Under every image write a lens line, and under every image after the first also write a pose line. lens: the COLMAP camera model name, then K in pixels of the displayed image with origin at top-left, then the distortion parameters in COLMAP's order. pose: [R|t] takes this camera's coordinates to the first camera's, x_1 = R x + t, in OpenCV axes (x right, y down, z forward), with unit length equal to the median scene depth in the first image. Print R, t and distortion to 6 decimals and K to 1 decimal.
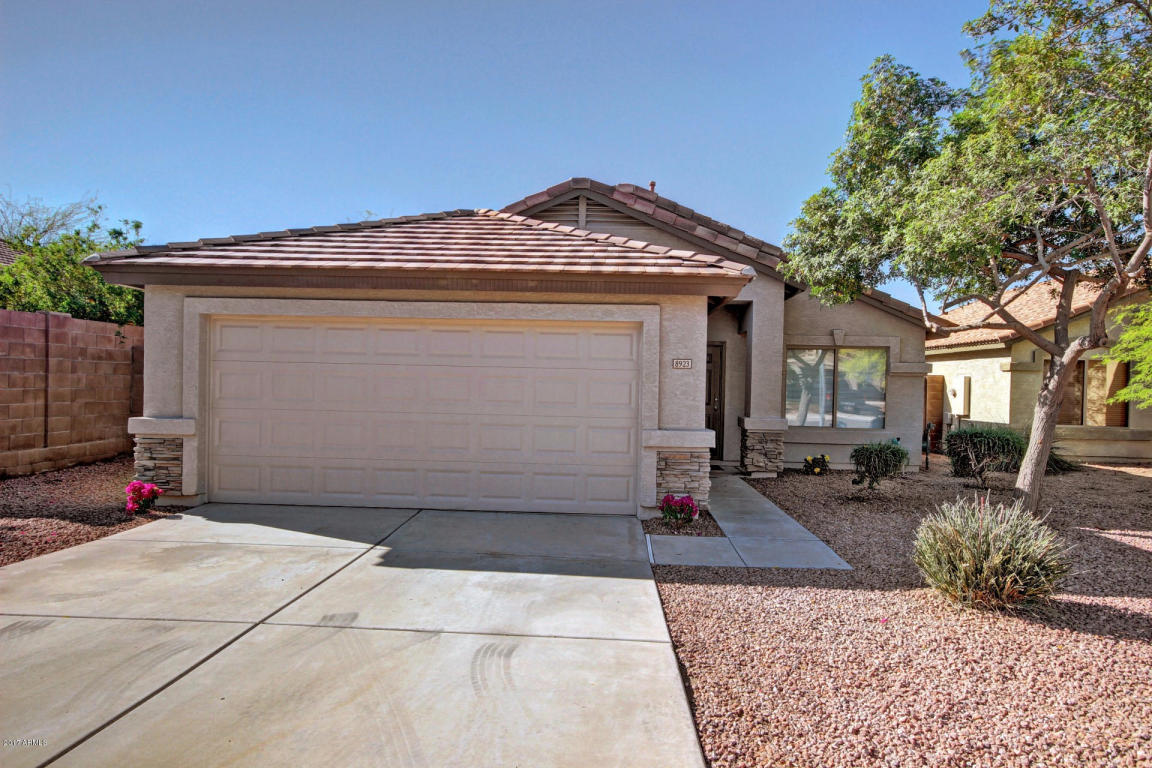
lens RADIAL K [[683.6, 0, 579.5], [0, 683.6, 386.2], [0, 0, 1]] dist [0.016474, 0.003267]
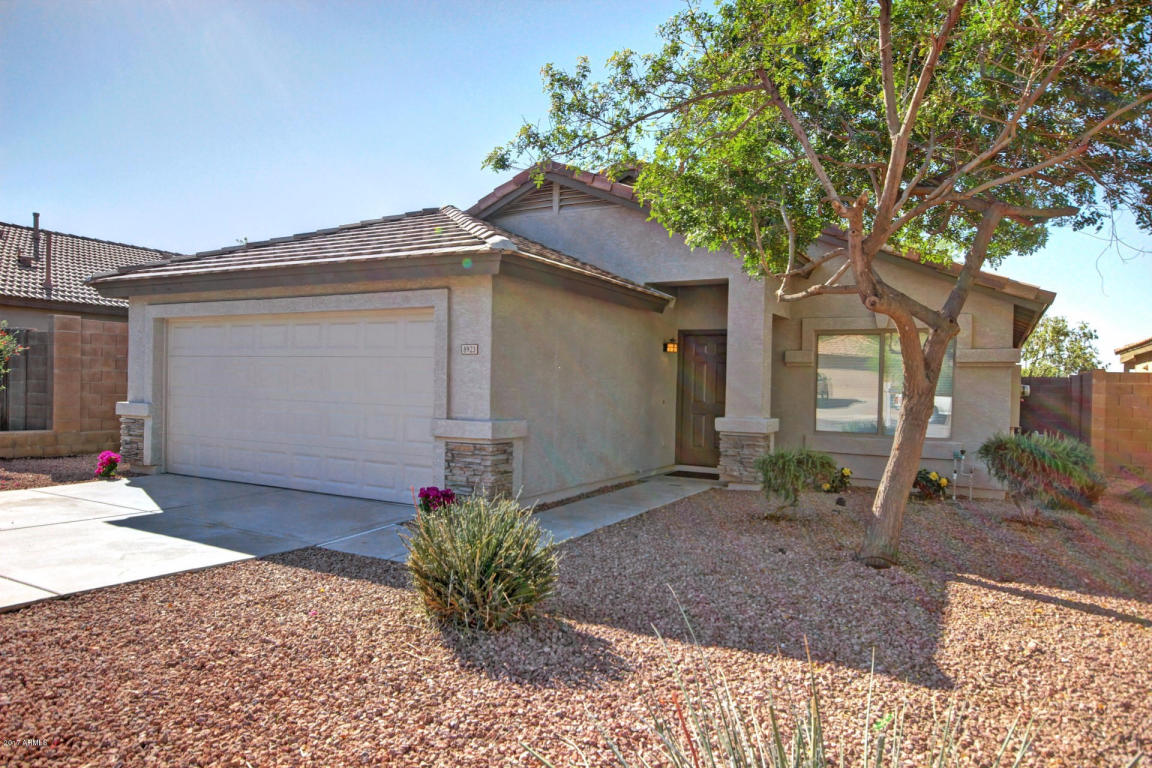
lens RADIAL K [[737.5, 0, 582.5], [0, 737.5, 381.9], [0, 0, 1]] dist [0.017912, 0.004936]
pose [[0.893162, -0.003273, -0.449723, 0.722431], [-0.005811, 0.999806, -0.018816, 0.029127], [0.449697, 0.019419, 0.892970, 0.162075]]
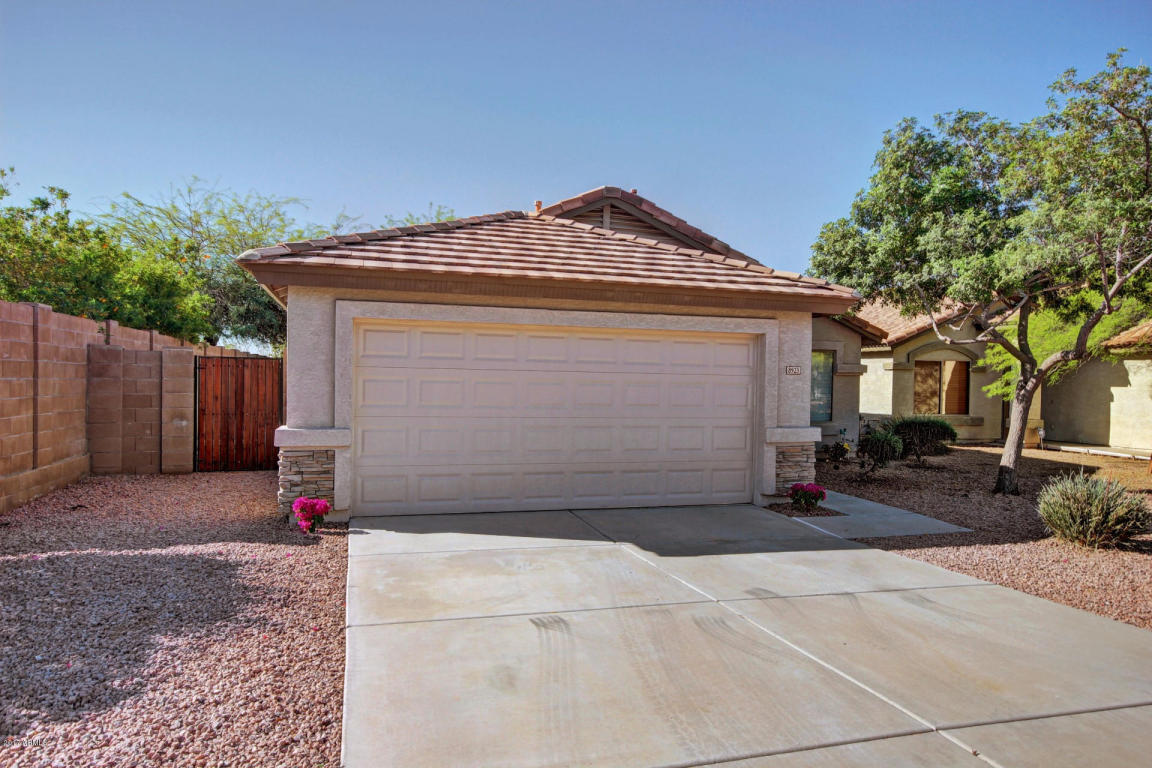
lens RADIAL K [[737.5, 0, 578.5], [0, 737.5, 385.9], [0, 0, 1]] dist [0.017912, 0.004936]
pose [[0.945393, -0.008072, 0.325831, -0.587458], [0.004631, 0.999925, 0.011335, -0.021829], [-0.325898, -0.009207, 0.945360, -0.065078]]
